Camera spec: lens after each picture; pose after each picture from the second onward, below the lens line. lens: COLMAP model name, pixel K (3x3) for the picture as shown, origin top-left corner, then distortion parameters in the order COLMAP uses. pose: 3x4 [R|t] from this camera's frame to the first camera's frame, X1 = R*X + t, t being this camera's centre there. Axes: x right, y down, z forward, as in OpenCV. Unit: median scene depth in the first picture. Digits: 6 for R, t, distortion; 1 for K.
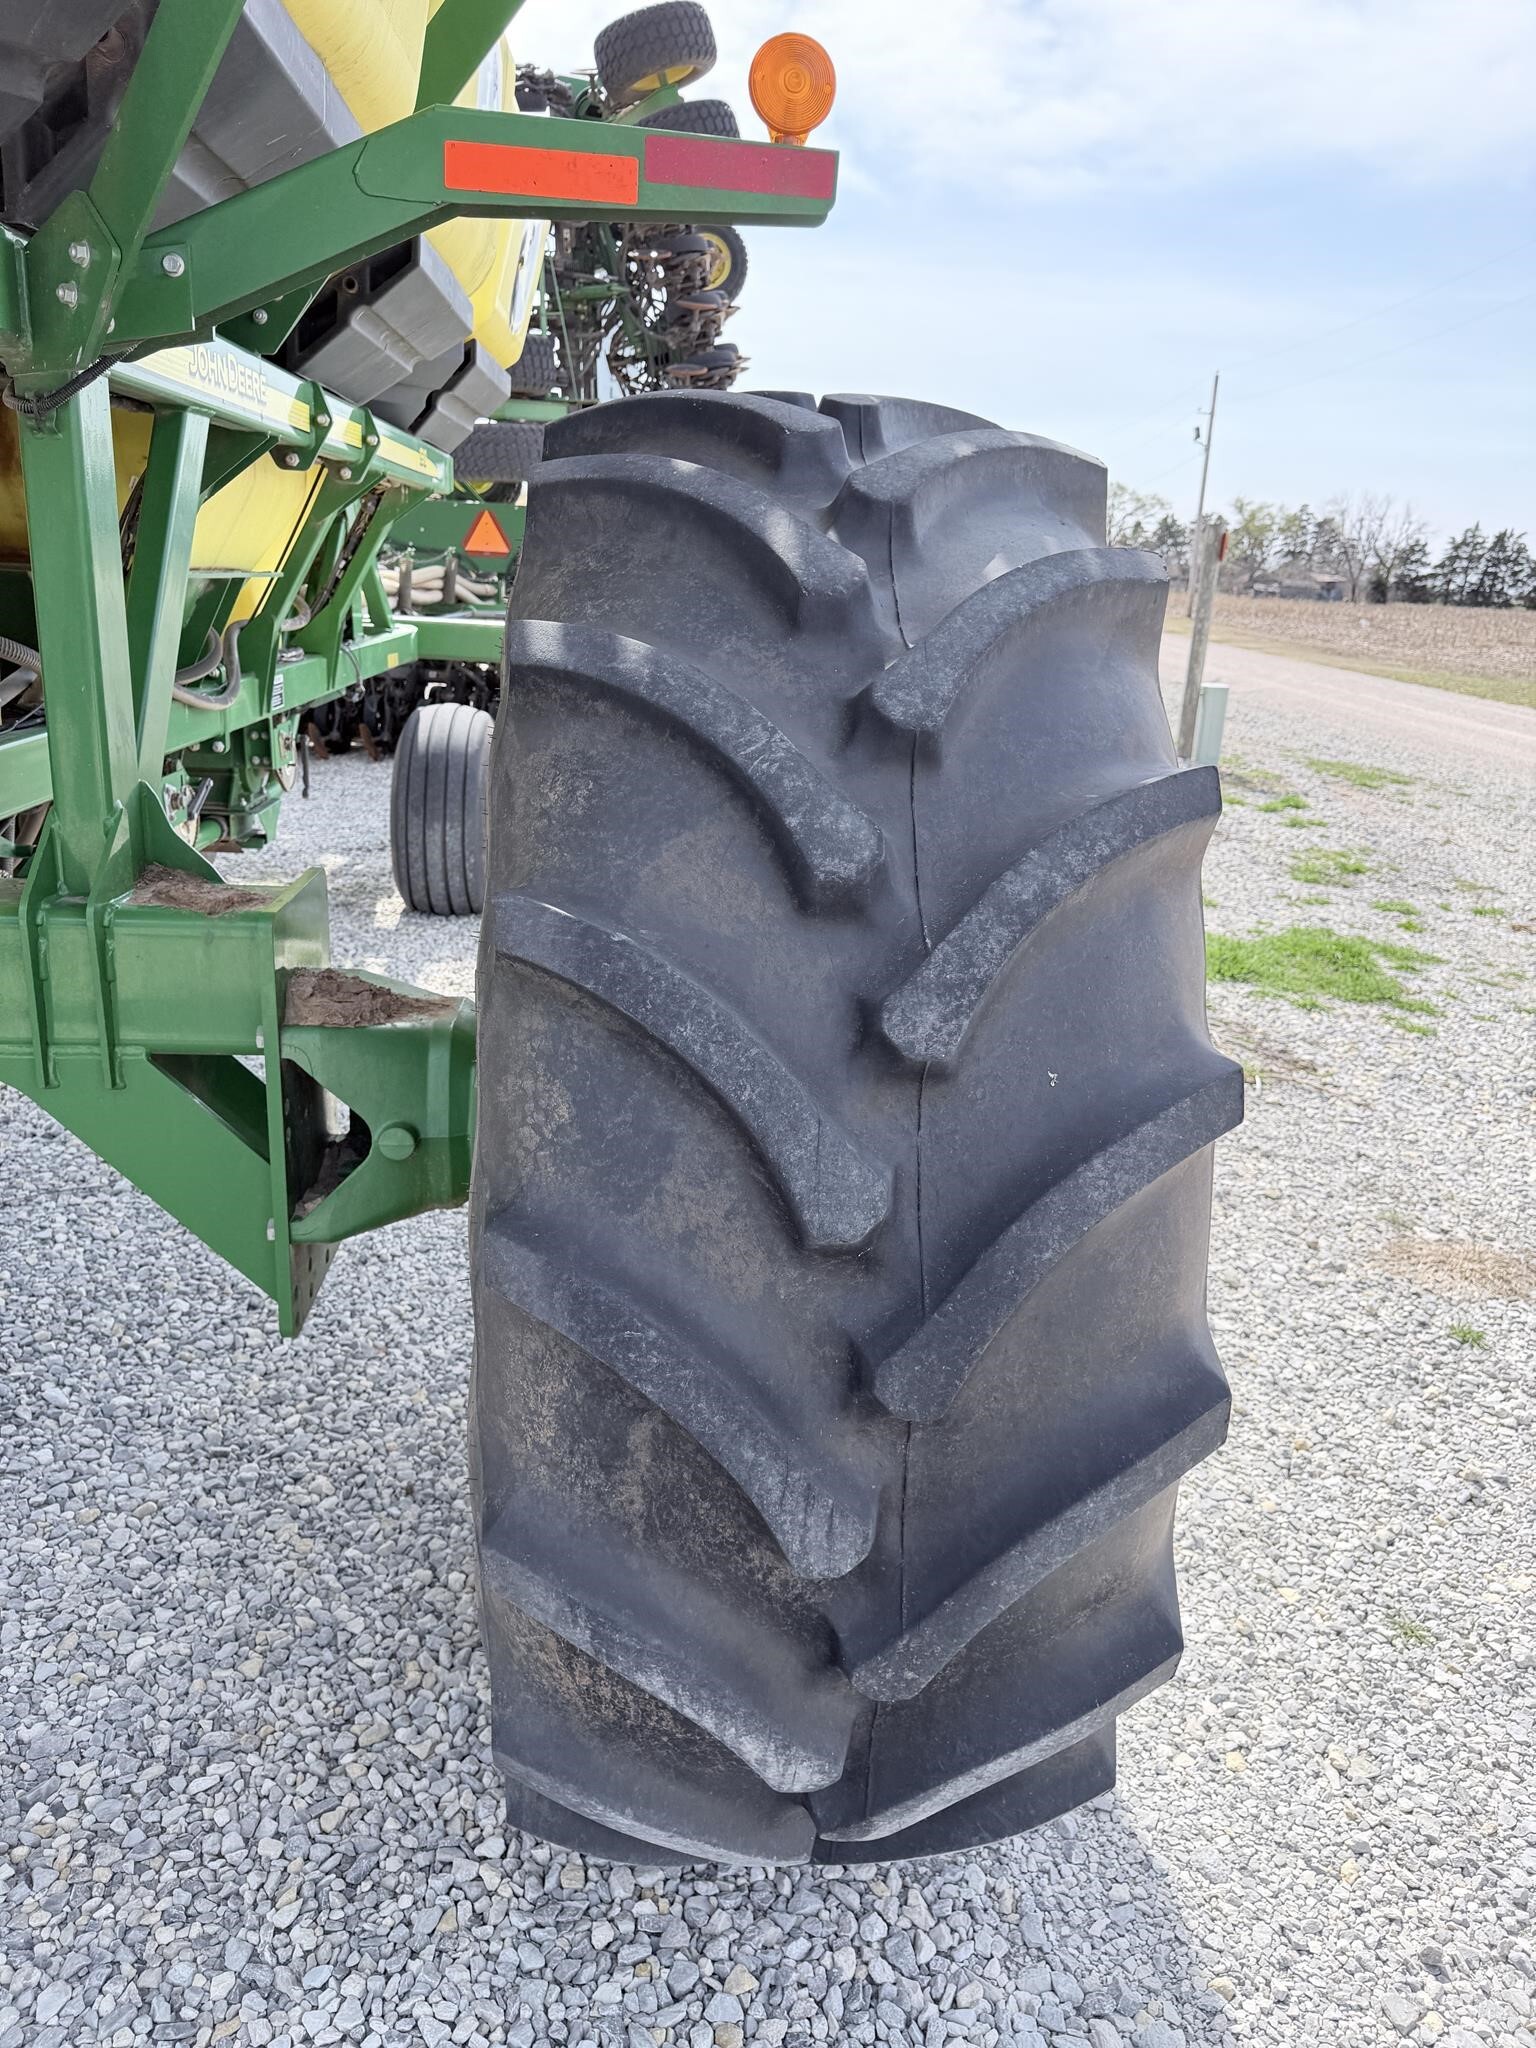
lens RADIAL K [[1464.1, 0, 773.6], [0, 1464.1, 1000.8], [0, 0, 1]] dist [0.003852, -0.006741]
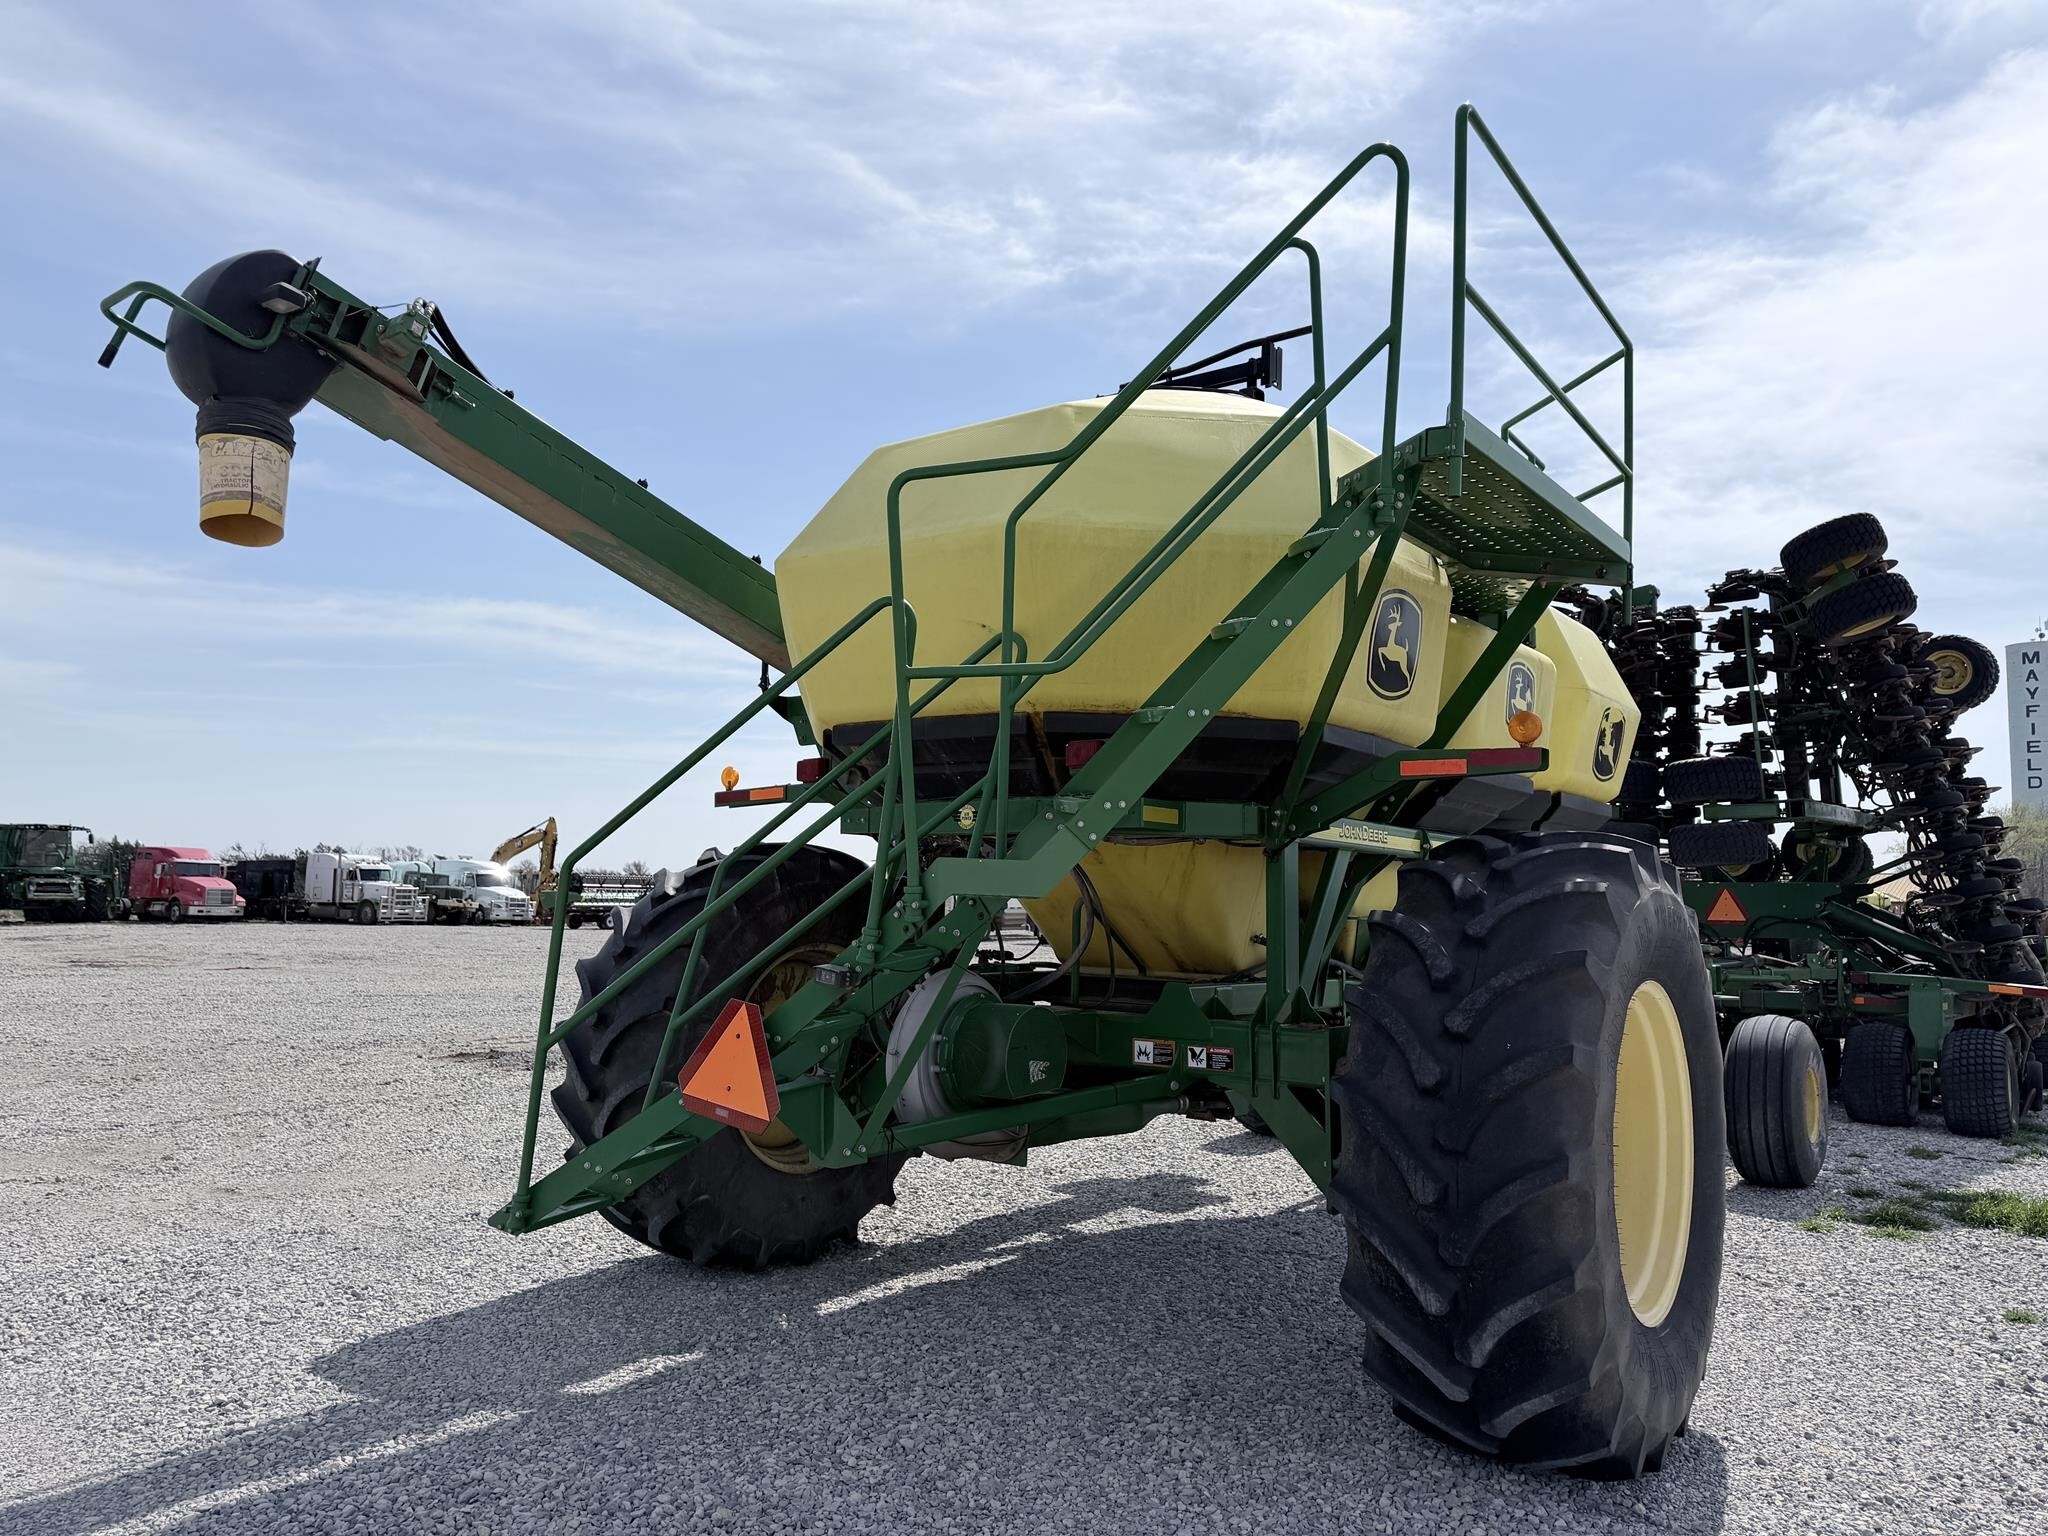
lens RADIAL K [[1464.1, 0, 1017.3], [0, 1464.1, 766.7], [0, 0, 1]] dist [0.003852, -0.006741]
pose [[0.745743, -0.103745, -0.658107, 1.270356], [-0.173246, 0.923623, -0.341917, 0.626025], [0.643314, 0.368997, 0.670812, -1.630092]]
